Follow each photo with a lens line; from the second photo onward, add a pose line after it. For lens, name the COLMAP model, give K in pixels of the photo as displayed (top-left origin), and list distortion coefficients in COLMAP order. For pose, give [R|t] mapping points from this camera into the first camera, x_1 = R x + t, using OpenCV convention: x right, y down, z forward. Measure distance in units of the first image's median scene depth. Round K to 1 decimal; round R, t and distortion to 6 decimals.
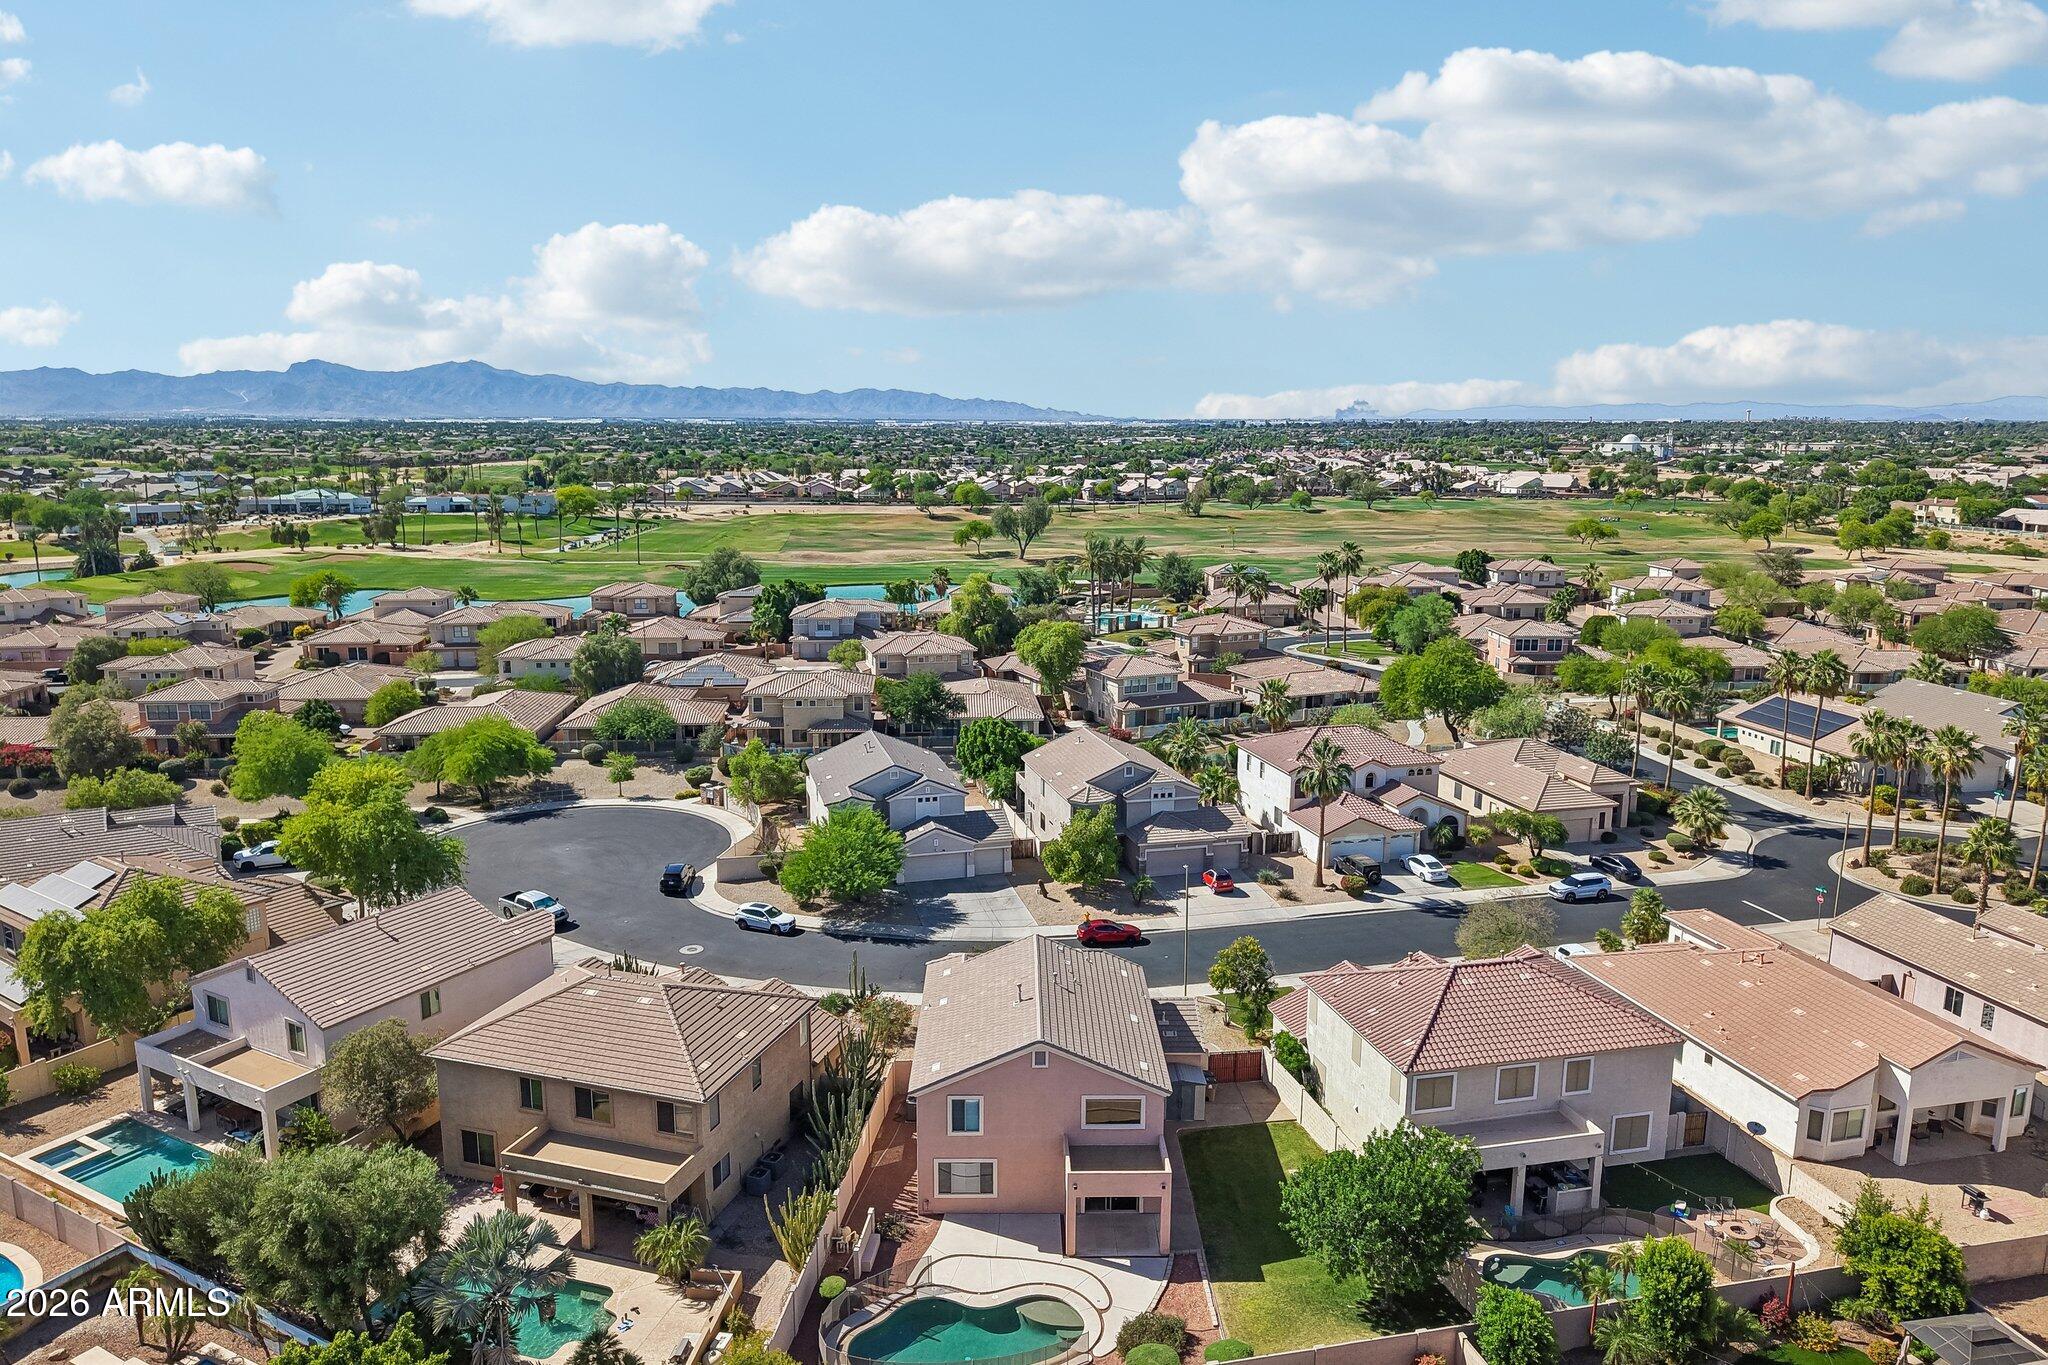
lens RADIAL K [[1348.9, 0, 1019.1], [0, 1348.9, 716.6], [0, 0, 1]] dist [0.021961, -0.001813]
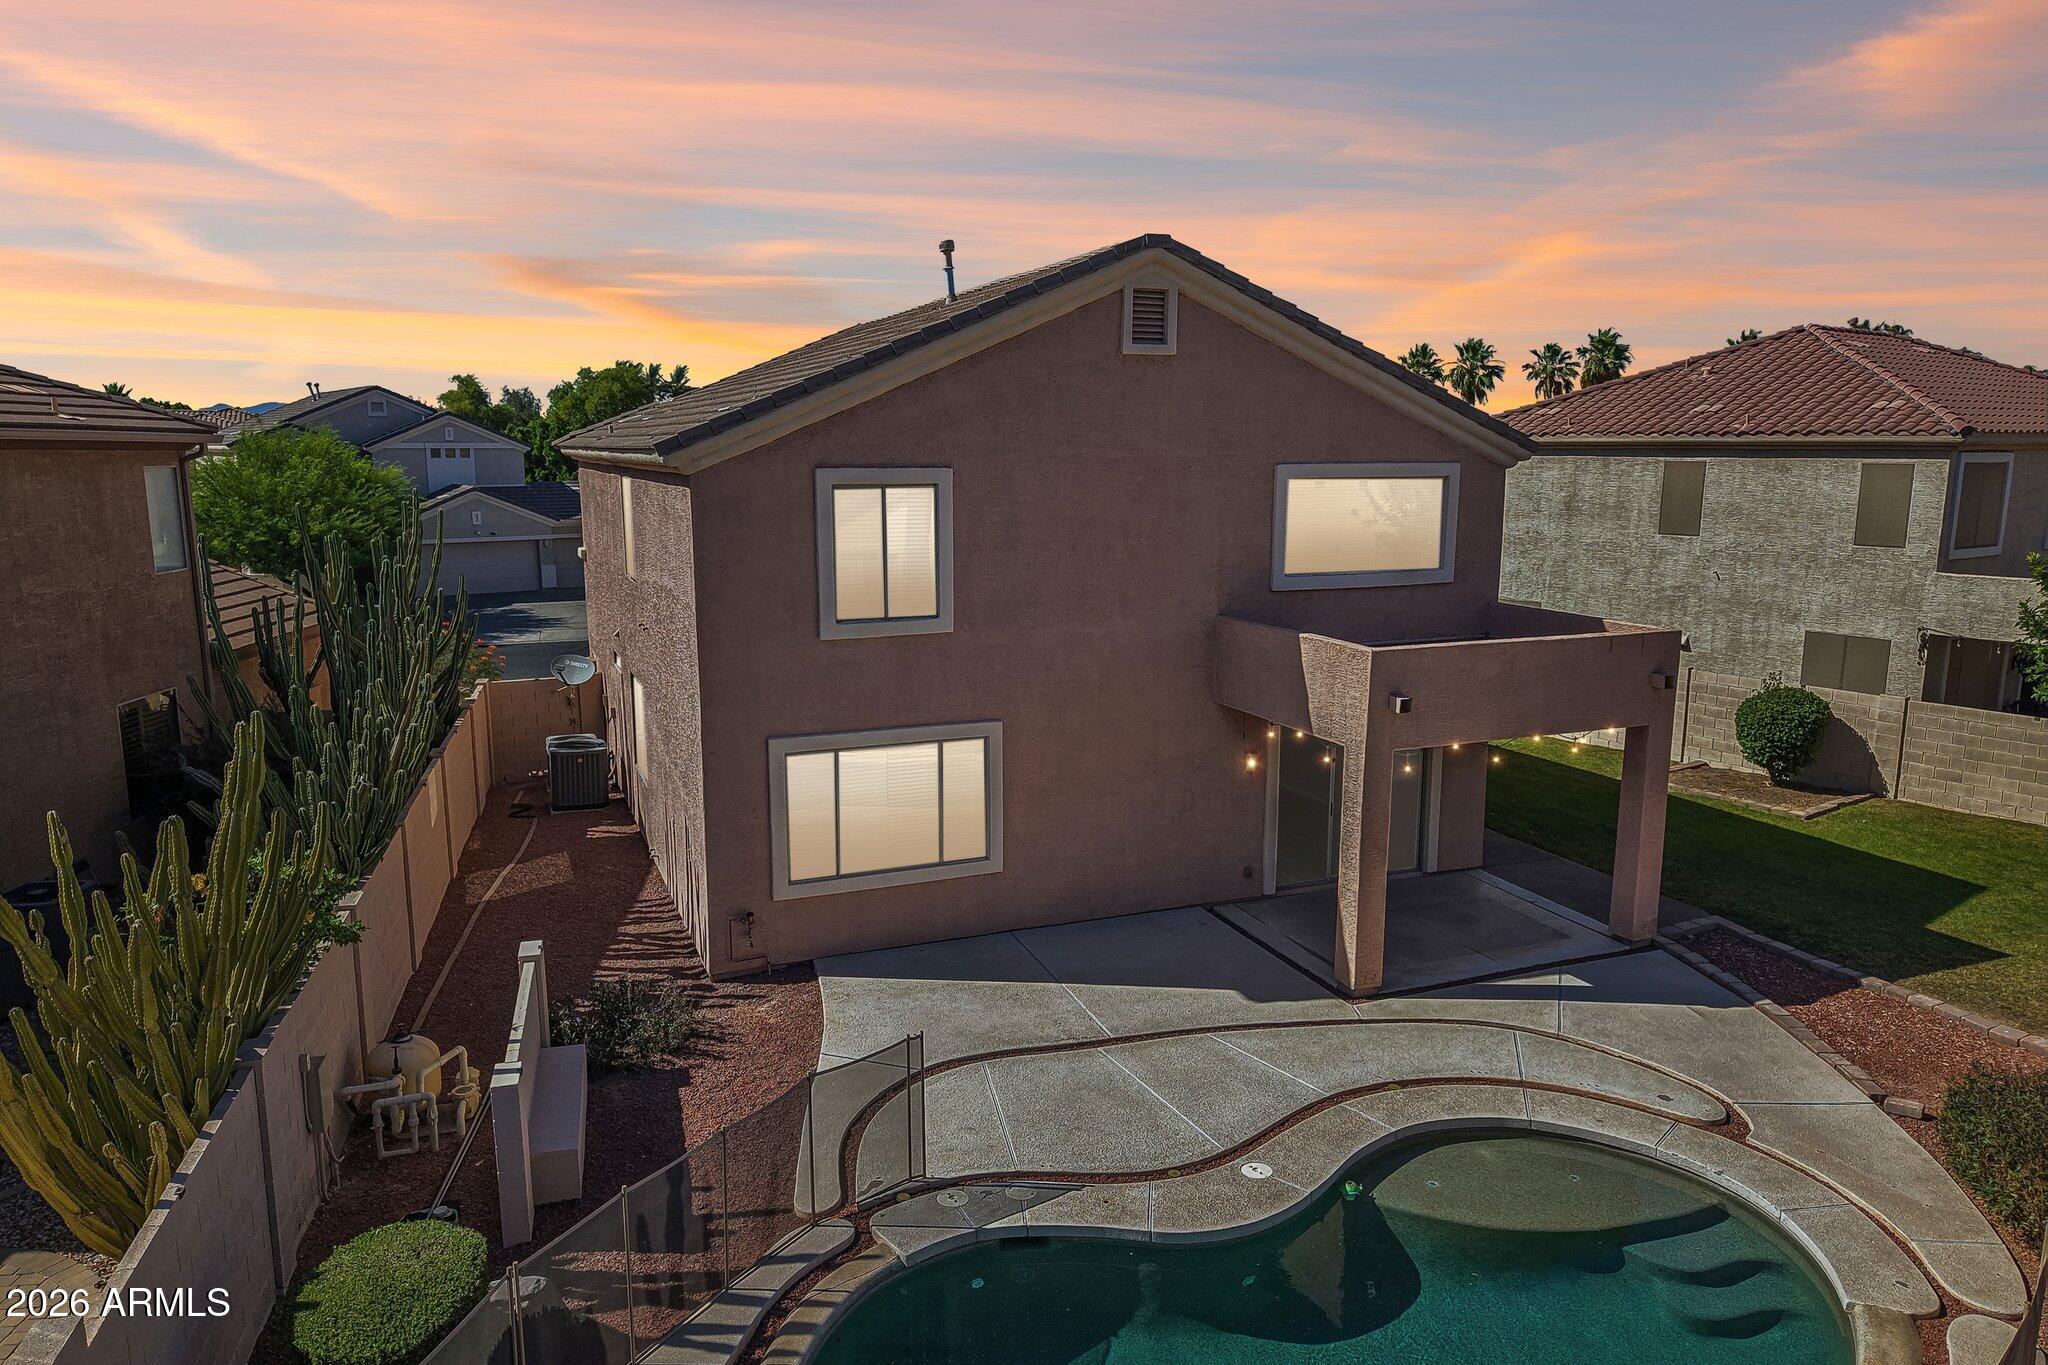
lens RADIAL K [[1368.7, 0, 1017.7], [0, 1368.7, 677.7], [0, 0, 1]] dist [0.013153, -0.002127]
pose [[0.929927, -0.063544, 0.362212, -0.108714], [0.078345, 0.996579, -0.026308, 0.317564], [-0.359301, 0.052842, 0.931725, 0.726449]]
